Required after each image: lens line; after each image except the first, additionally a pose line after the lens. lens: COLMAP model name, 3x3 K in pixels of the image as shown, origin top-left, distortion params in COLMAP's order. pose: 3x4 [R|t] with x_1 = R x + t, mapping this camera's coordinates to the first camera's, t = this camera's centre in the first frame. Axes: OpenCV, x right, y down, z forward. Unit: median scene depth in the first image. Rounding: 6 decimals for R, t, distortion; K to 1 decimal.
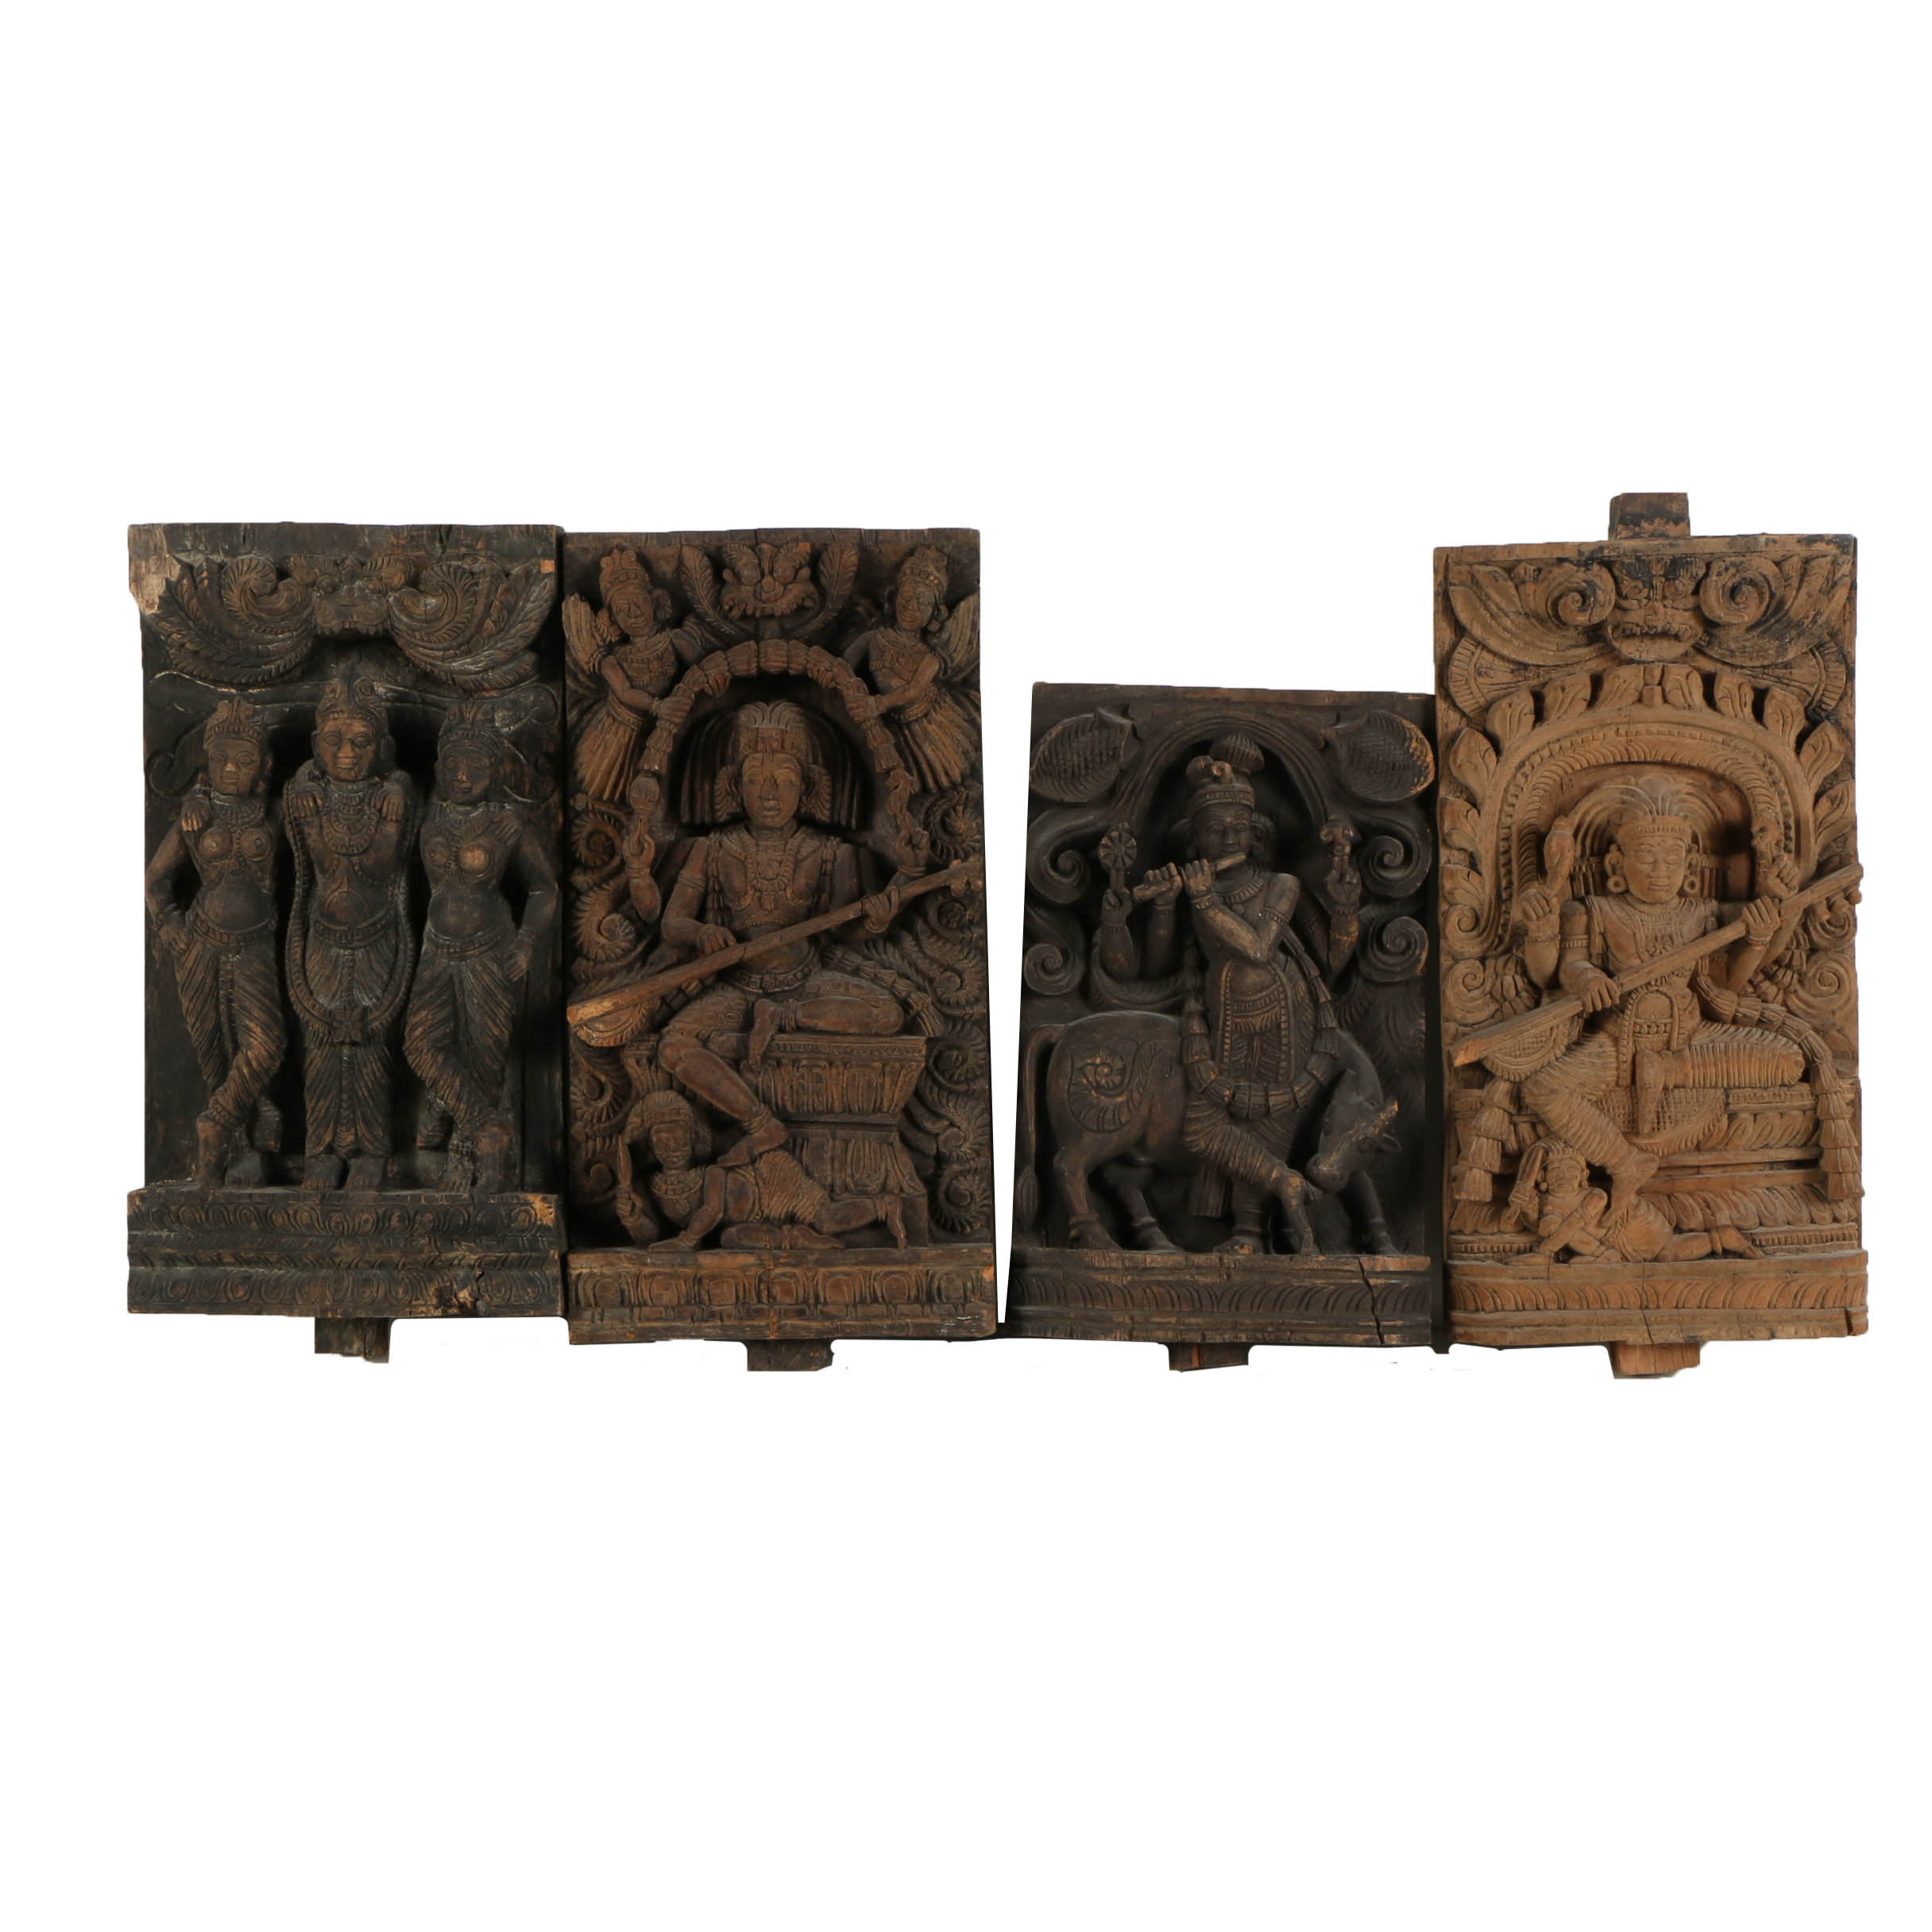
lens RADIAL K [[4470.3, 0, 974.8], [0, 4470.3, 977.5], [0, 0, 1]] dist [0.056469, 0.000000]
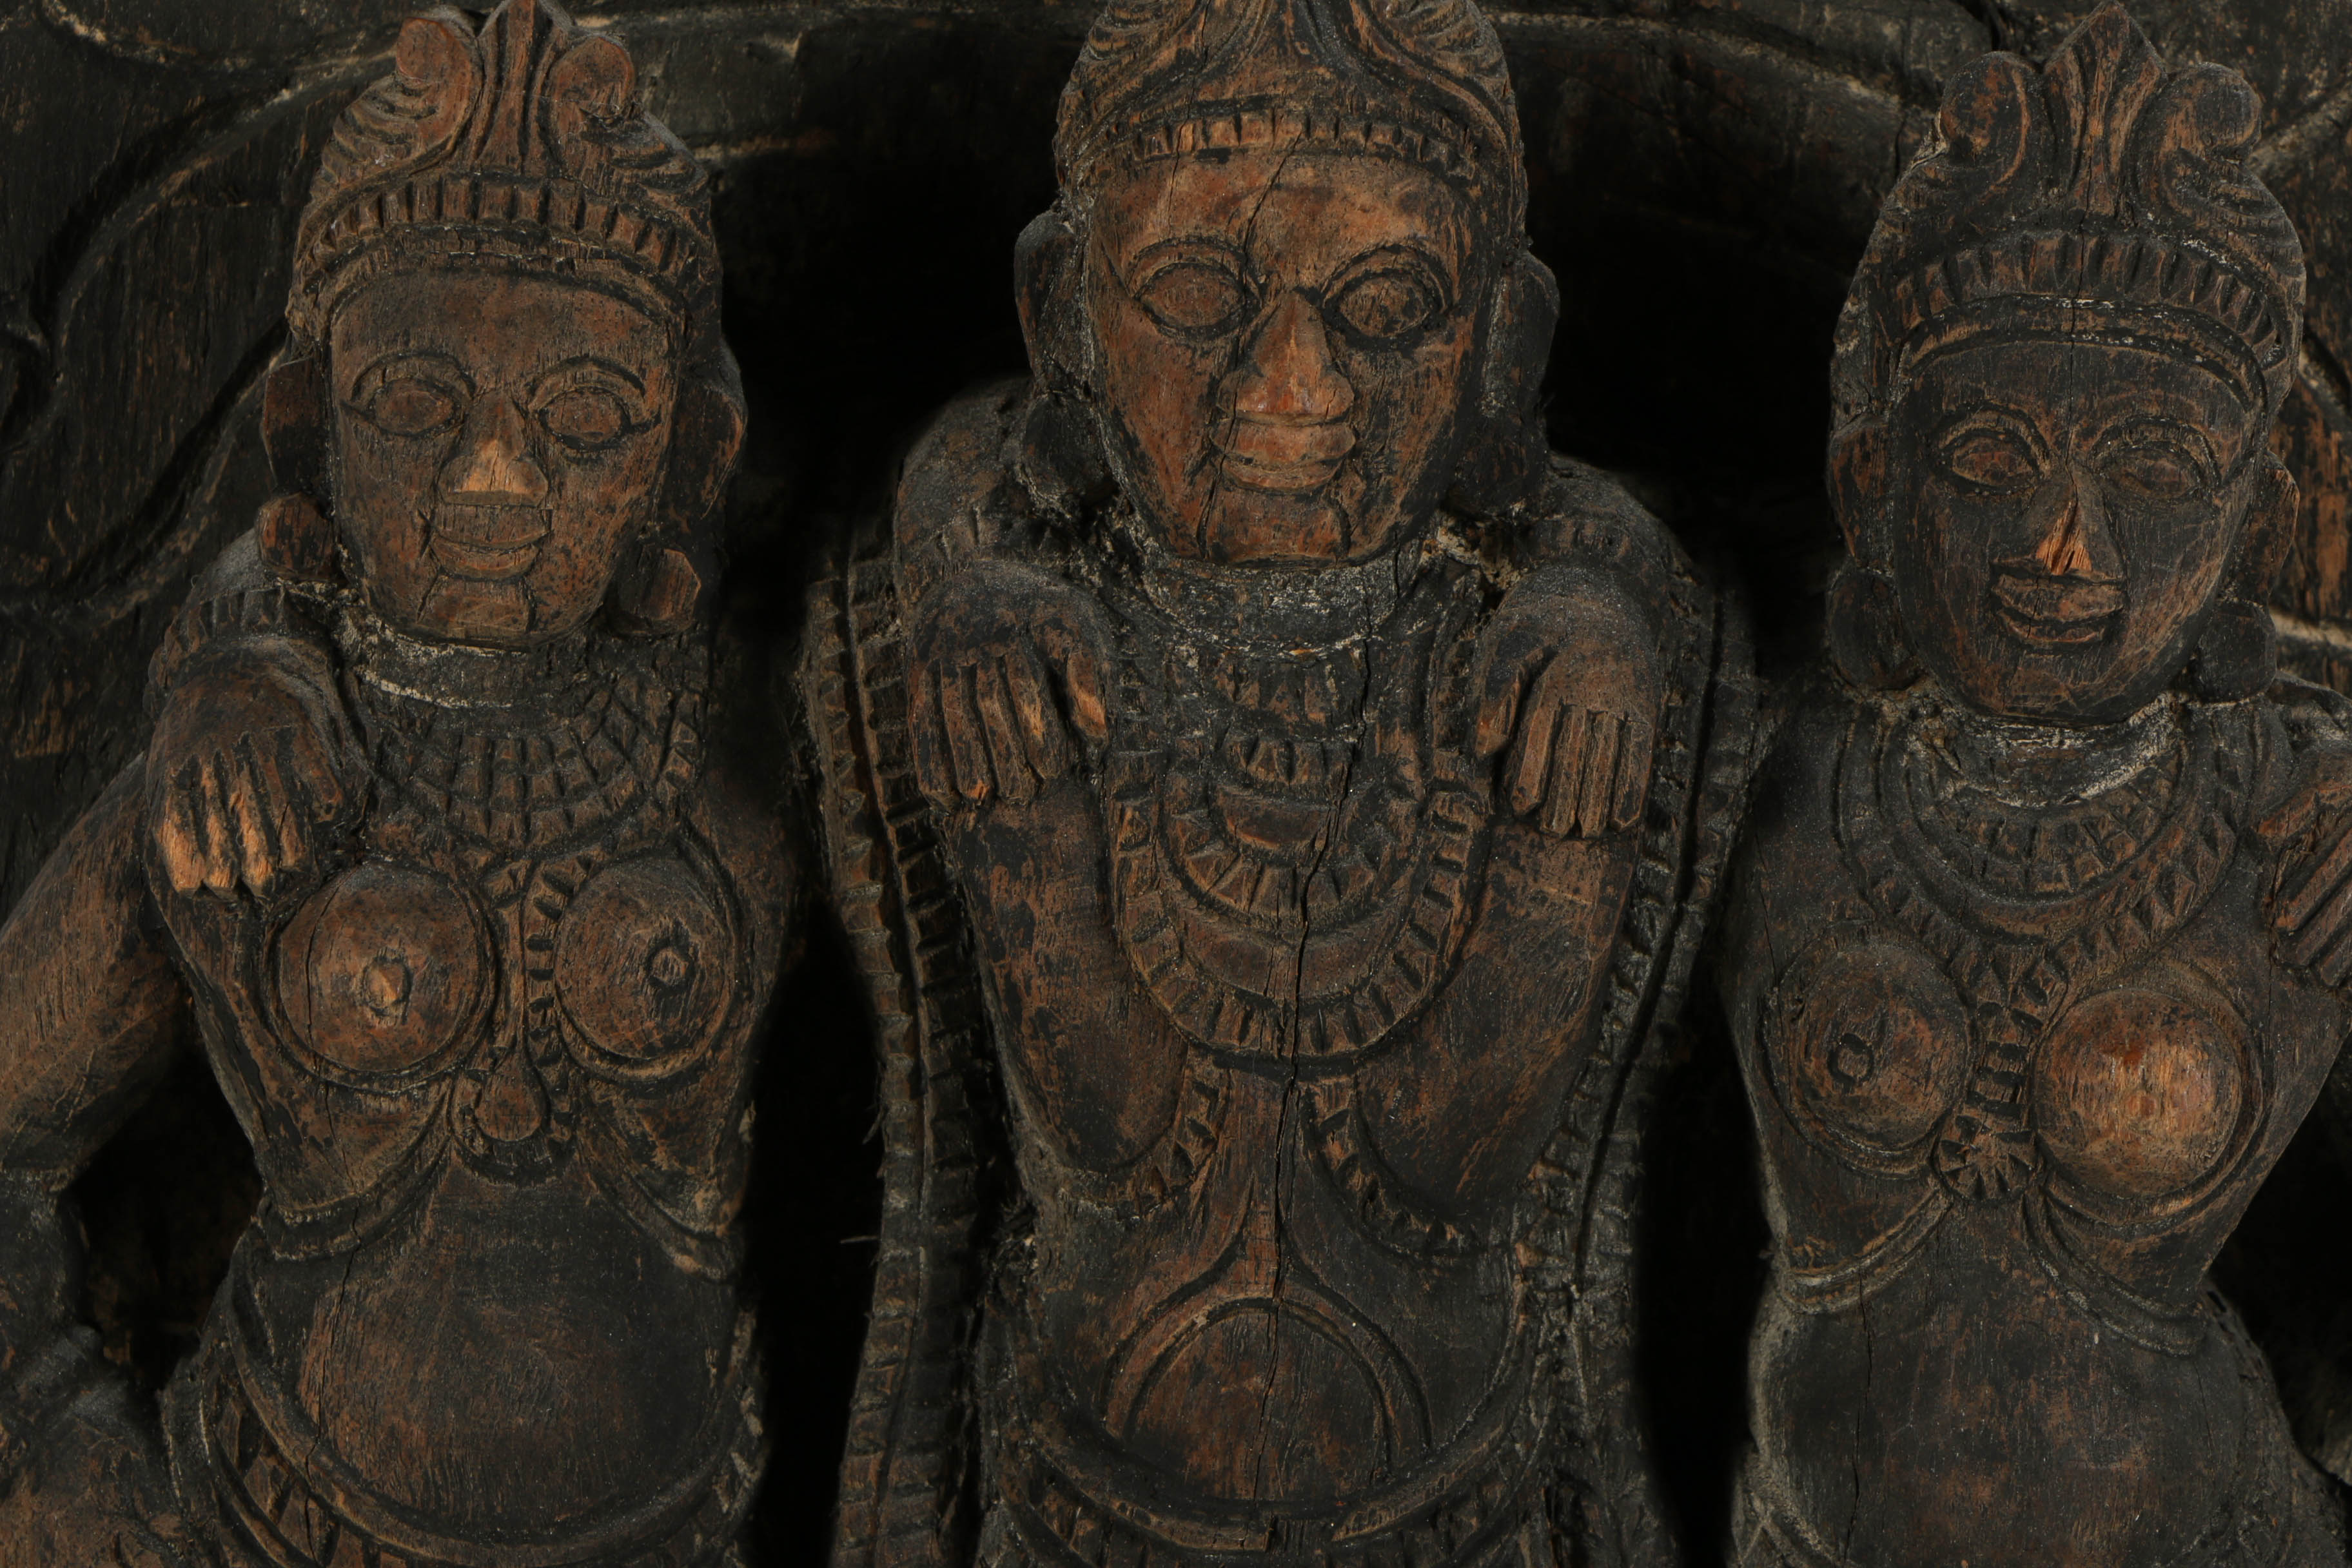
lens RADIAL K [[9886.7, 0, 1155.7], [0, 9886.7, 793.2], [0, 0, 1]] dist [0.774129, 0.000000]
pose [[0.999494, 0.003705, 0.031590, -0.154396], [-0.006231, 0.996754, 0.080271, -0.062773], [-0.031191, -0.080428, 0.996272, 0.668360]]
